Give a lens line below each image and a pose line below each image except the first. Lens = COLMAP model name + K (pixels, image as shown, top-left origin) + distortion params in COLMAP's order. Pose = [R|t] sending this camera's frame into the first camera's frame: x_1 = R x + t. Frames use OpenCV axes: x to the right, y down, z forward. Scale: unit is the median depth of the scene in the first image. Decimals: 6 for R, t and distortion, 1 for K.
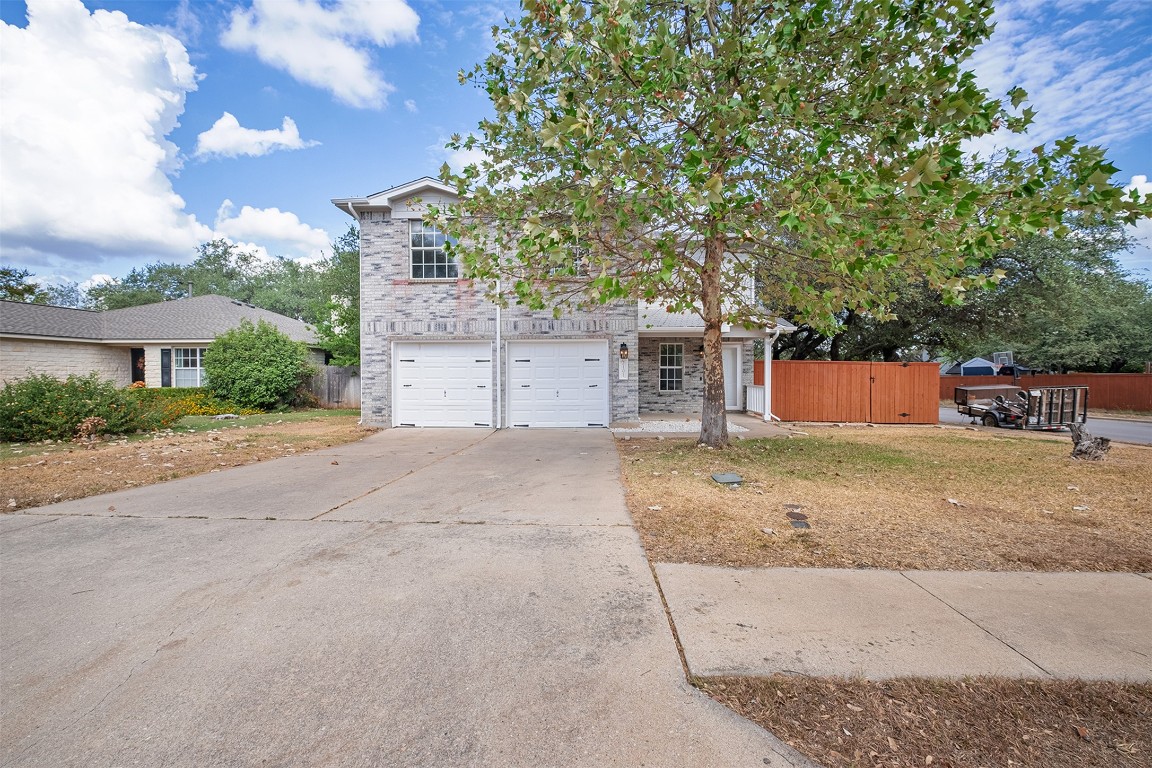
lens RADIAL K [[502.1, 0, 573.0], [0, 502.1, 380.7], [0, 0, 1]] dist [0.002701, -0.004846]
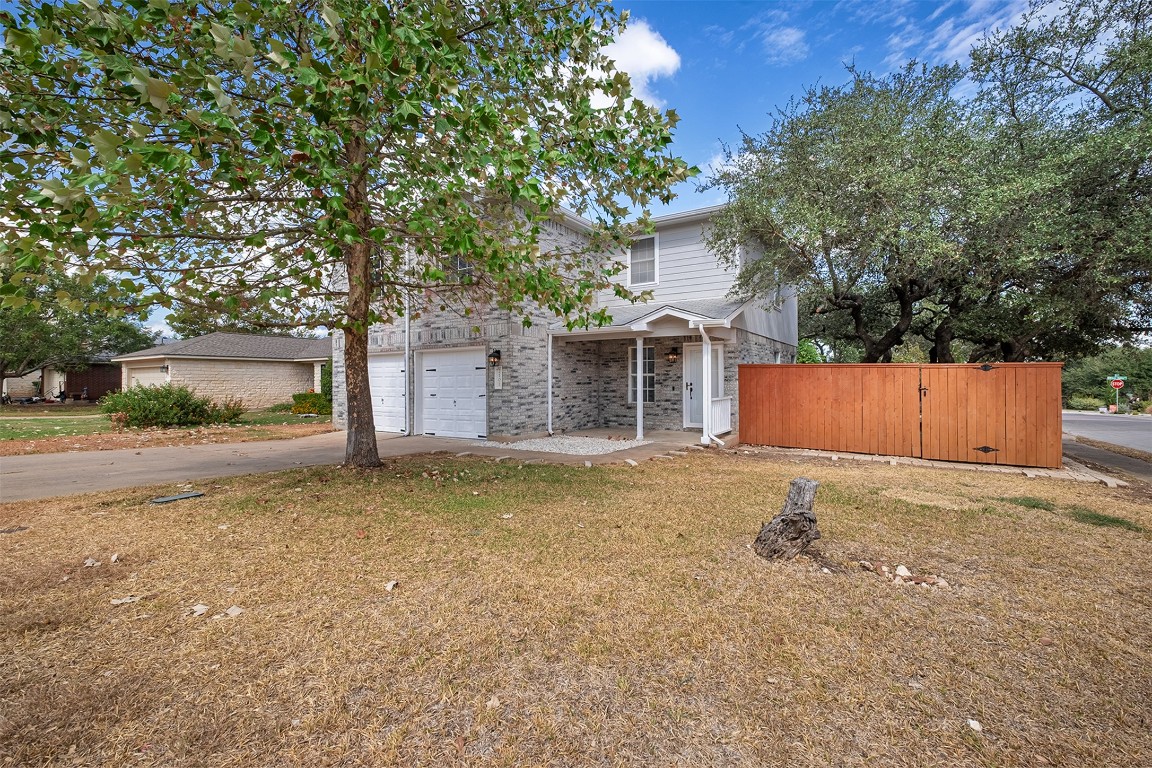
lens RADIAL K [[502.1, 0, 578.0], [0, 502.1, 385.5], [0, 0, 1]] dist [0.002701, -0.004846]
pose [[0.856162, 0.002255, -0.516703, 0.683511], [-0.004577, 0.999984, -0.003219, -0.006436], [0.516687, 0.005121, 0.856159, 0.278880]]
